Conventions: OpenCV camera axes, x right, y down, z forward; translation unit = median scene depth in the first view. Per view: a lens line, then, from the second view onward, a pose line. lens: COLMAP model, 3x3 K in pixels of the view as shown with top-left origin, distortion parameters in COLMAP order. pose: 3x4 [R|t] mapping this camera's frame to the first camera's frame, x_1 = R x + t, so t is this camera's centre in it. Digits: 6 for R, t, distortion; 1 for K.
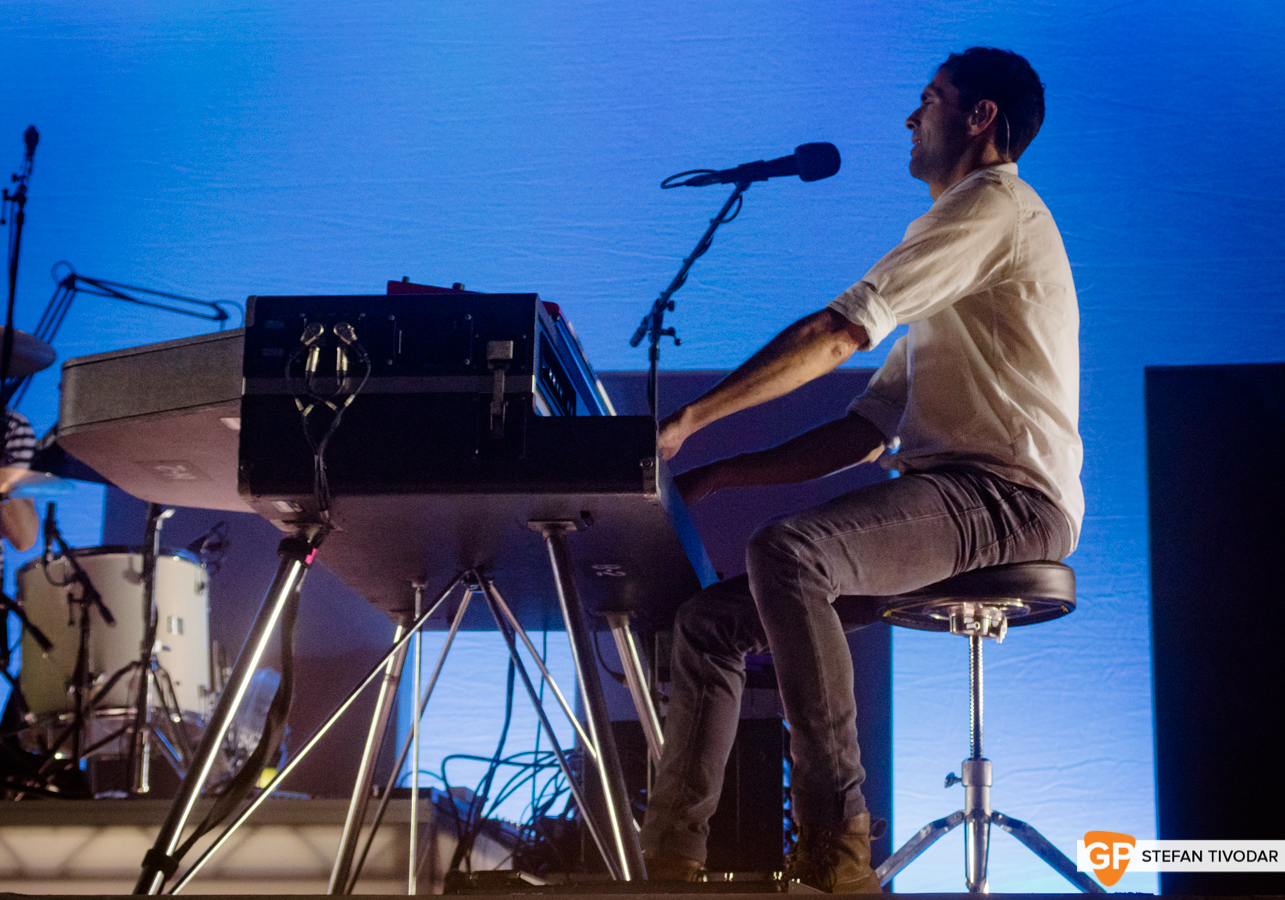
lens RADIAL K [[2567.4, 0, 641.5], [0, 2567.4, 451.6], [0, 0, 1]] dist [0.092526, 0.000000]
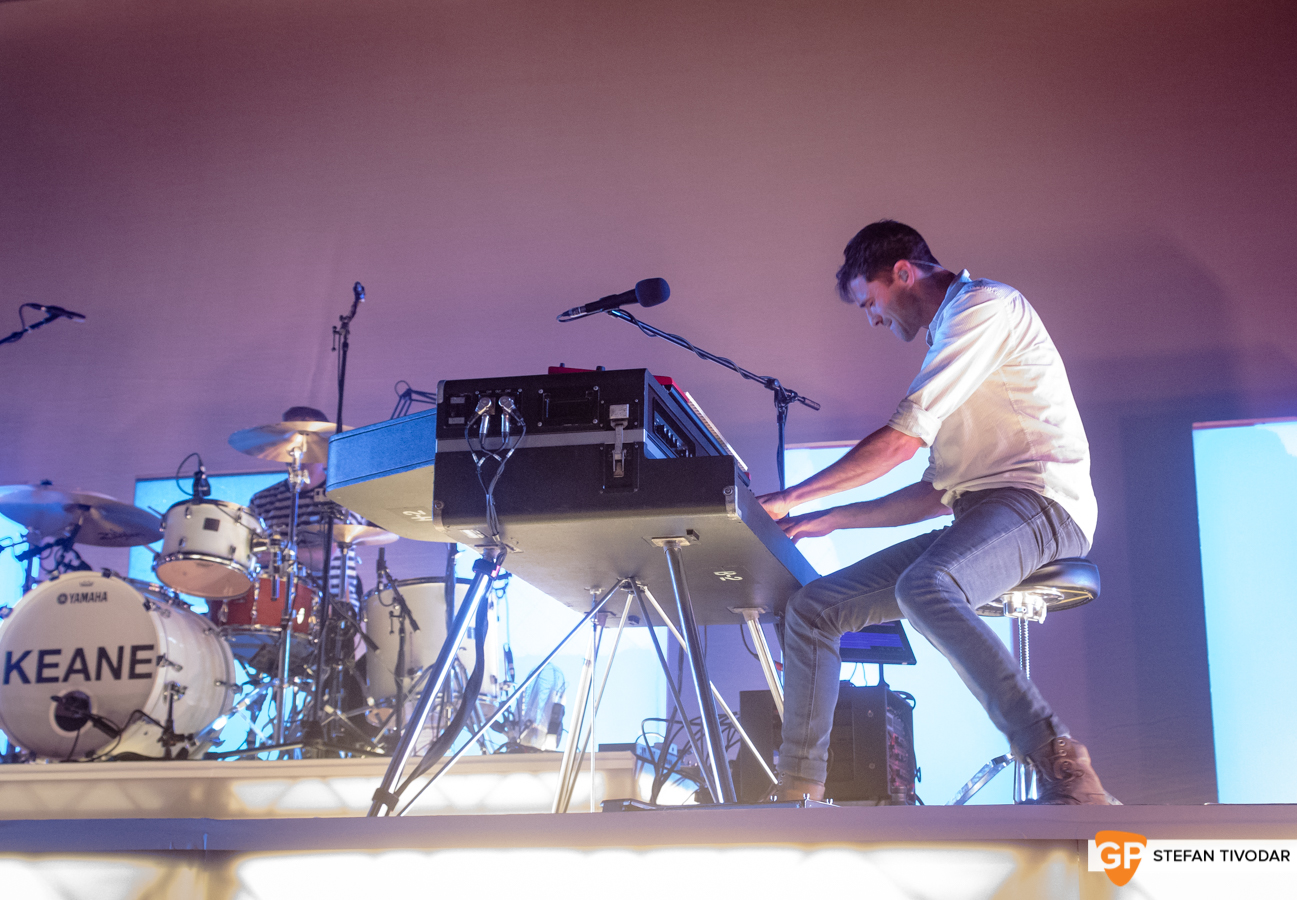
lens RADIAL K [[1835.0, 0, 650.4], [0, 1835.0, 452.1], [0, 0, 1]] dist [0.023188, 0.000000]
pose [[0.994108, -0.039623, -0.100897, 0.053379], [0.036596, 0.998828, -0.031675, 0.011879], [0.102034, 0.027796, 0.994392, 0.042923]]
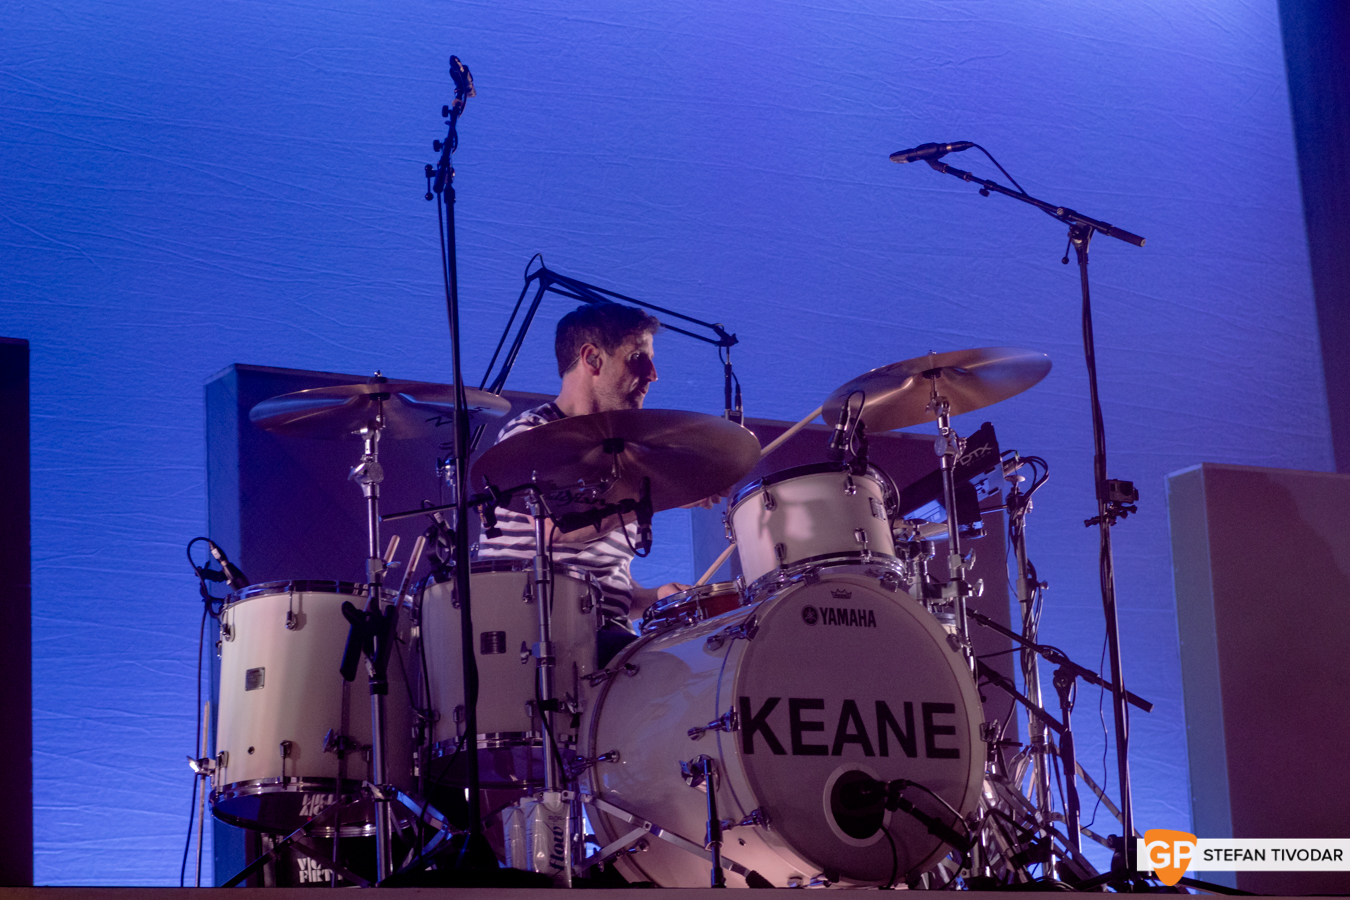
lens RADIAL K [[3515.9, 0, 680.4], [0, 3515.9, 446.1], [0, 0, 1]] dist [0.150050, 0.000000]
pose [[0.769867, 0.084626, 0.632569, -1.208651], [-0.085591, 0.995906, -0.029065, 0.031533], [-0.632439, -0.031766, 0.773959, 0.158904]]
